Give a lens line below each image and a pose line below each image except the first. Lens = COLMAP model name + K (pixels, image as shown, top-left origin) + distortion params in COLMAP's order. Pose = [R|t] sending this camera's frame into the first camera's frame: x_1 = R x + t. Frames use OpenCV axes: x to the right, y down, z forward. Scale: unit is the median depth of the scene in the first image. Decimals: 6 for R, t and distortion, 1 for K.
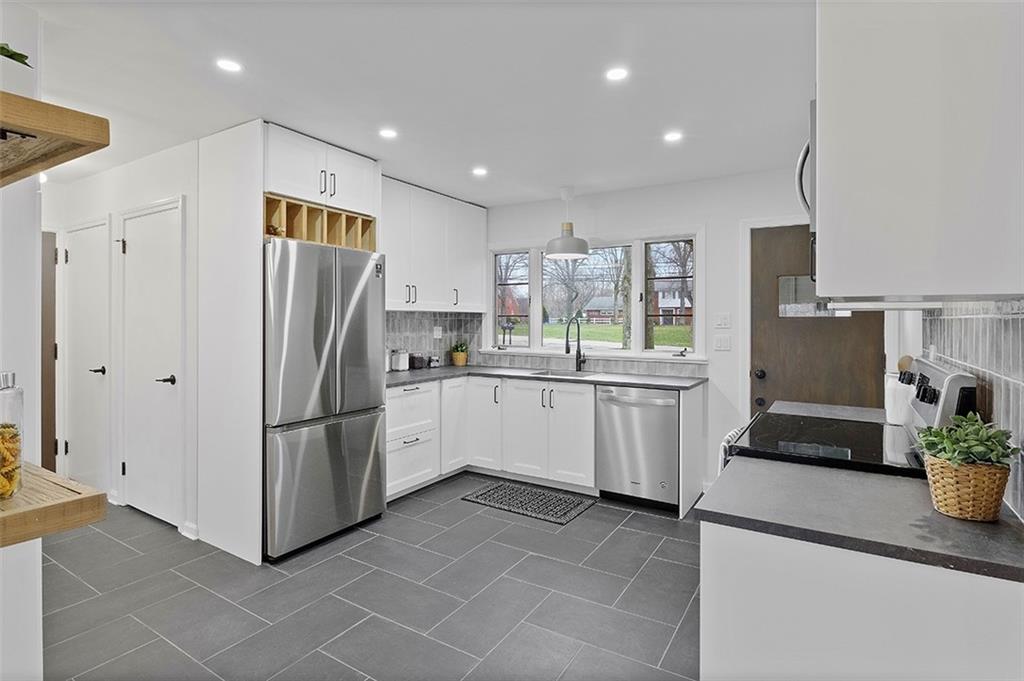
lens RADIAL K [[513.3, 0, 511.3], [0, 513.3, 322.6], [0, 0, 1]] dist [-0.001491, -0.001282]
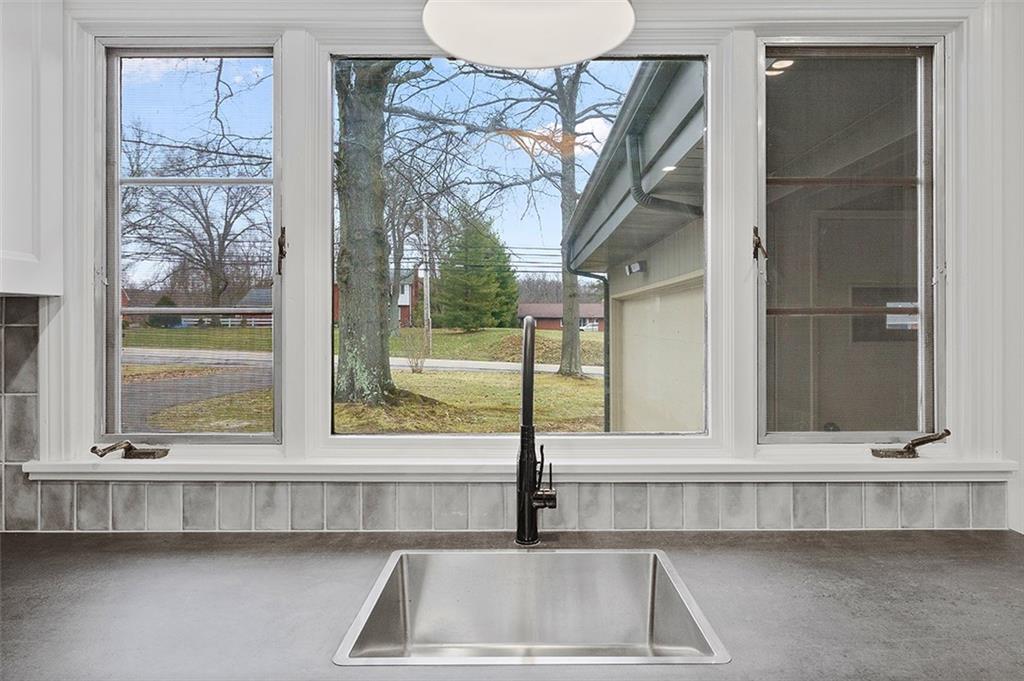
lens RADIAL K [[660.2, 0, 527.3], [0, 660.2, 322.6], [0, 0, 1]] dist [-0.008776, -0.000758]
pose [[0.847417, -0.004084, 0.530911, -0.034104], [0.005532, 0.999984, -0.001139, -0.007874], [-0.530898, 0.003902, 0.847427, 0.767761]]
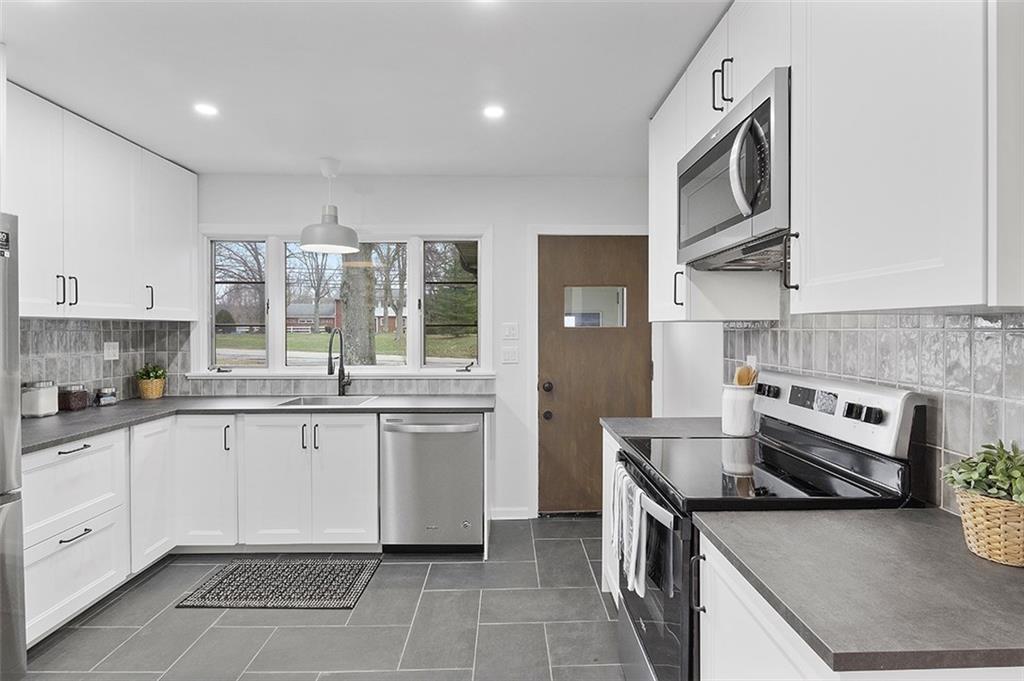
lens RADIAL K [[513.3, 0, 518.4], [0, 513.3, 332.8], [0, 0, 1]] dist [-0.001491, -0.001282]
pose [[0.836905, -0.007119, 0.547302, -0.077456], [0.005488, 0.999974, 0.004614, -0.005038], [-0.547320, -0.000858, 0.836923, 0.193273]]
